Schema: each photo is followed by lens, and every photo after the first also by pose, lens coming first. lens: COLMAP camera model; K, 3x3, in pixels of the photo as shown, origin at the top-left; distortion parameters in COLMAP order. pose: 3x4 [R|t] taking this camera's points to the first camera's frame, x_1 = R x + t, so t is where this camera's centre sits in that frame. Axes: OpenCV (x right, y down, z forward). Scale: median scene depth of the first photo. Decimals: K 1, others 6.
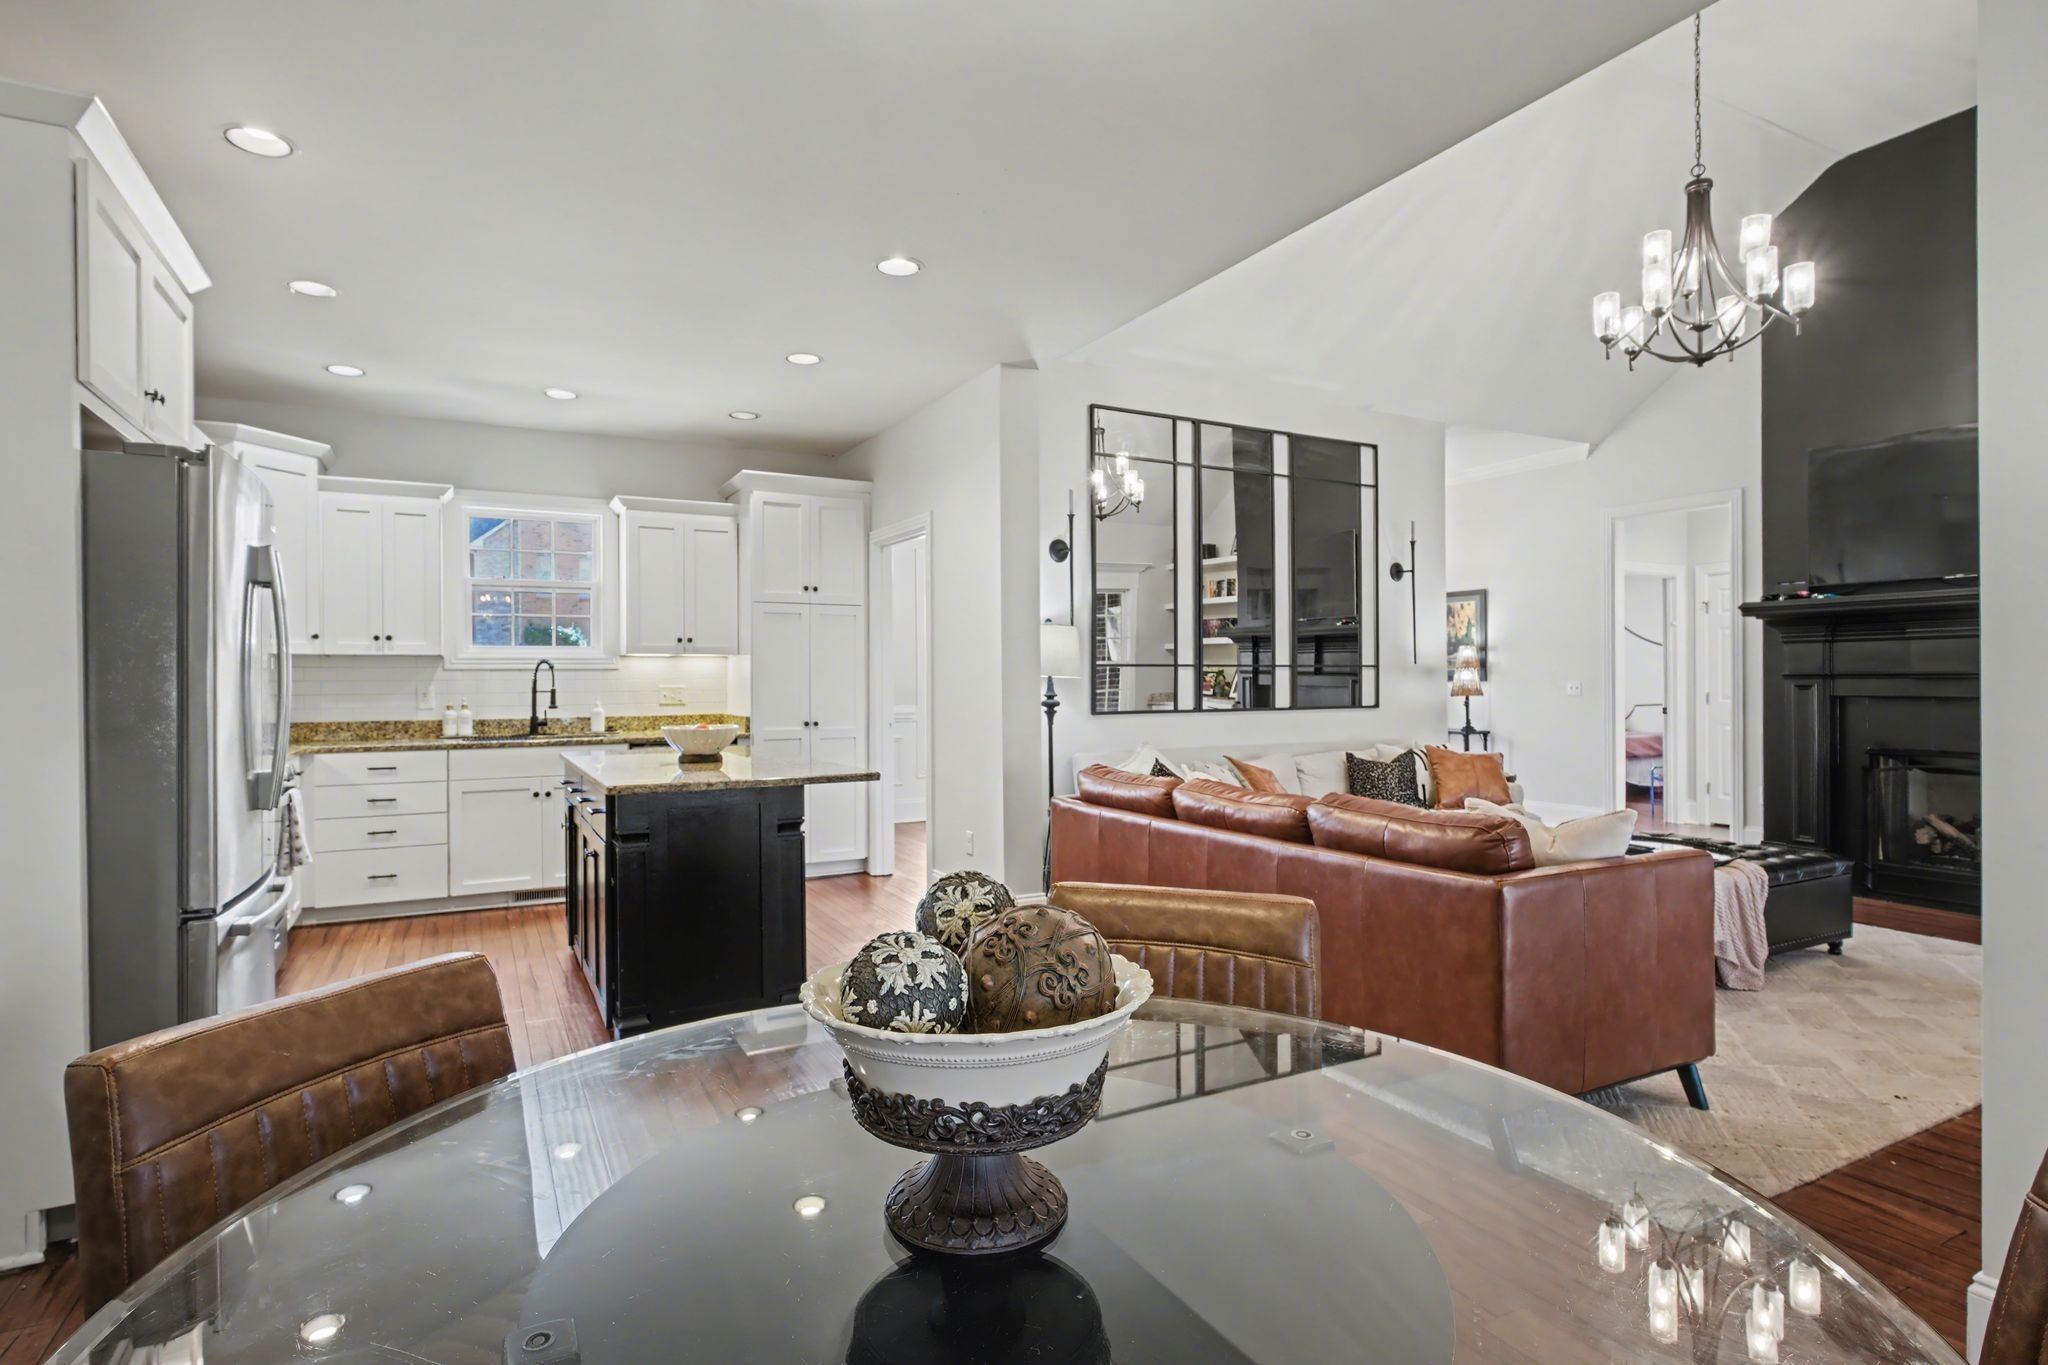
lens RADIAL K [[1040.0, 0, 1021.8], [0, 1040.0, 684.5], [0, 0, 1]] dist [0.004969, 0.003669]
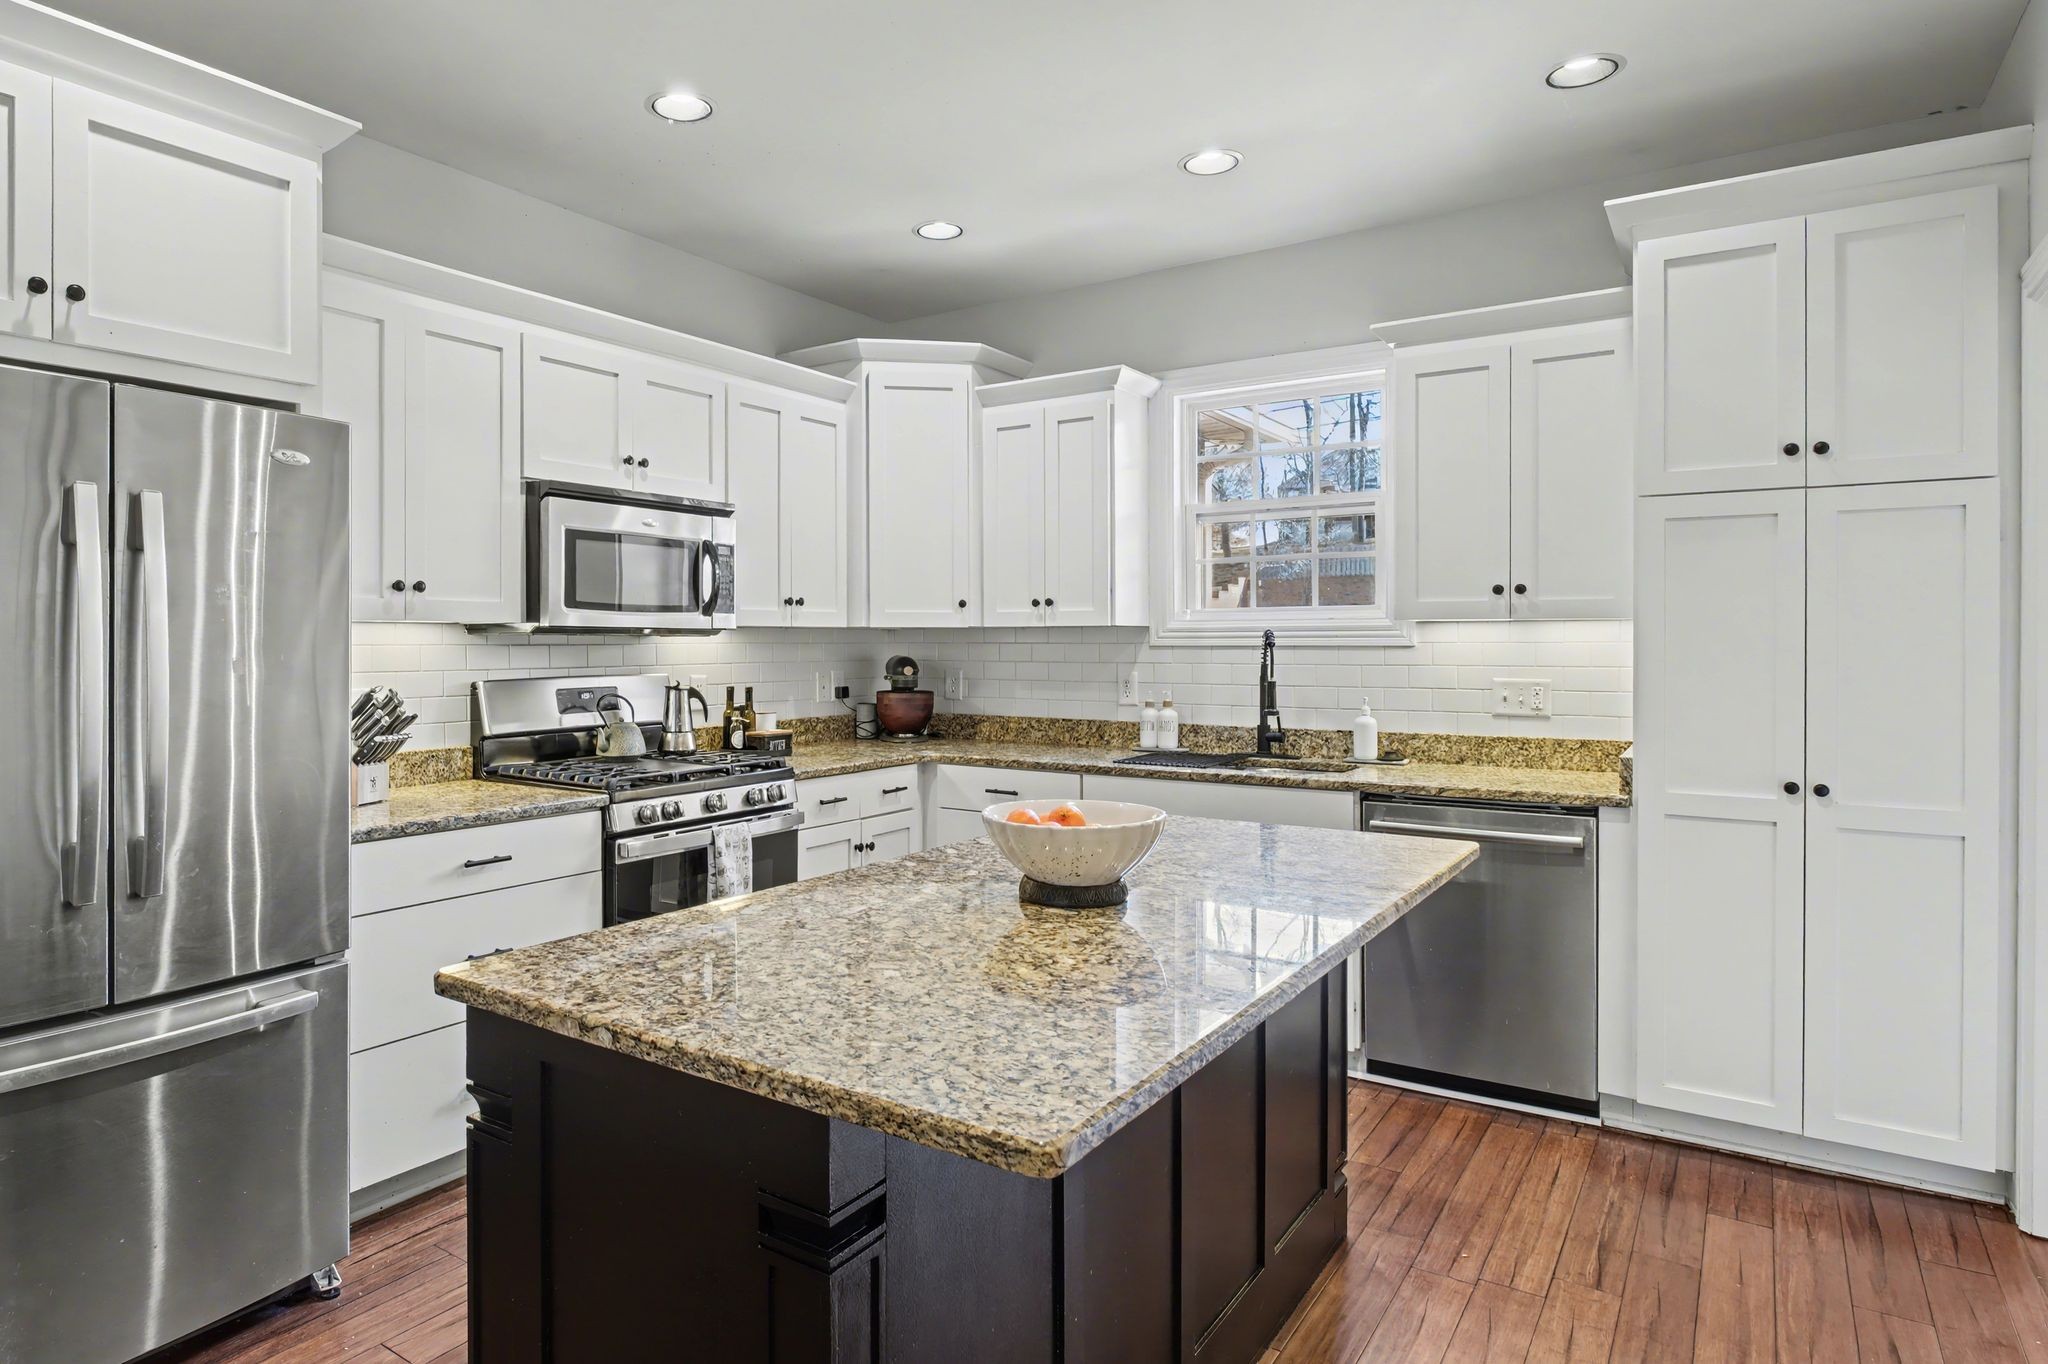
lens RADIAL K [[1189.7, 0, 884.3], [0, 1189.7, 645.9], [0, 0, 1]] dist [-0.006209, -0.001325]
pose [[0.429629, 0.010683, -0.902942, 0.056781], [-0.004279, 0.999943, 0.009794, -0.021026], [0.902995, -0.000344, 0.429650, 0.511692]]
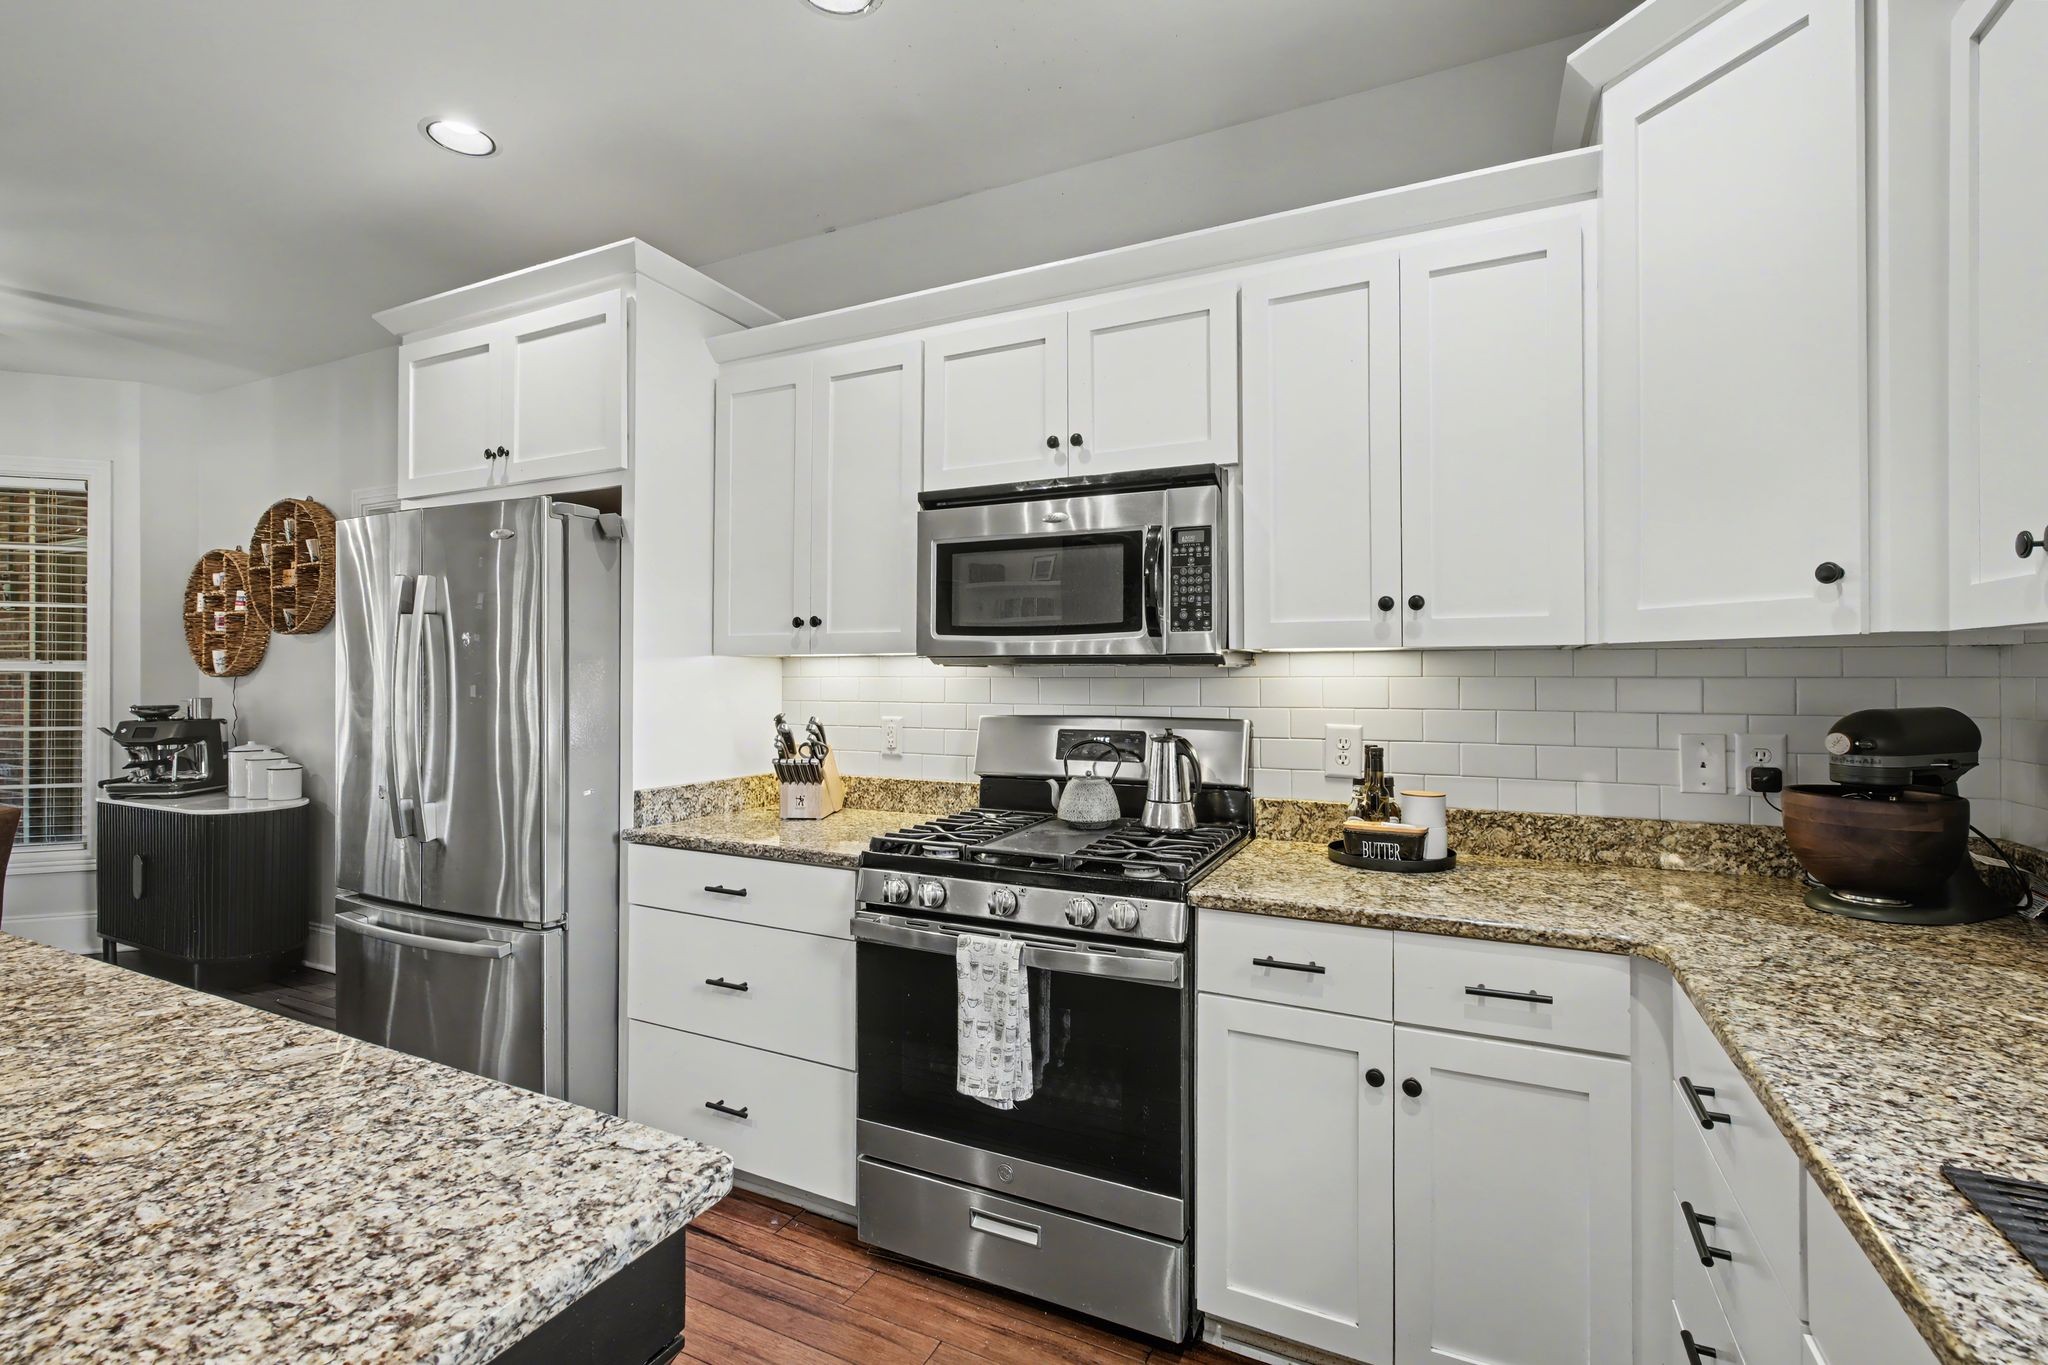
lens RADIAL K [[920.7, 0, 1011.0], [0, 920.7, 673.4], [0, 0, 1]] dist [-0.008497, 0.000911]
pose [[-0.810850, 0.006432, -0.585219, -0.310176], [0.005092, 0.999979, 0.003935, -0.018303], [0.585232, 0.000211, -0.810866, 0.935722]]
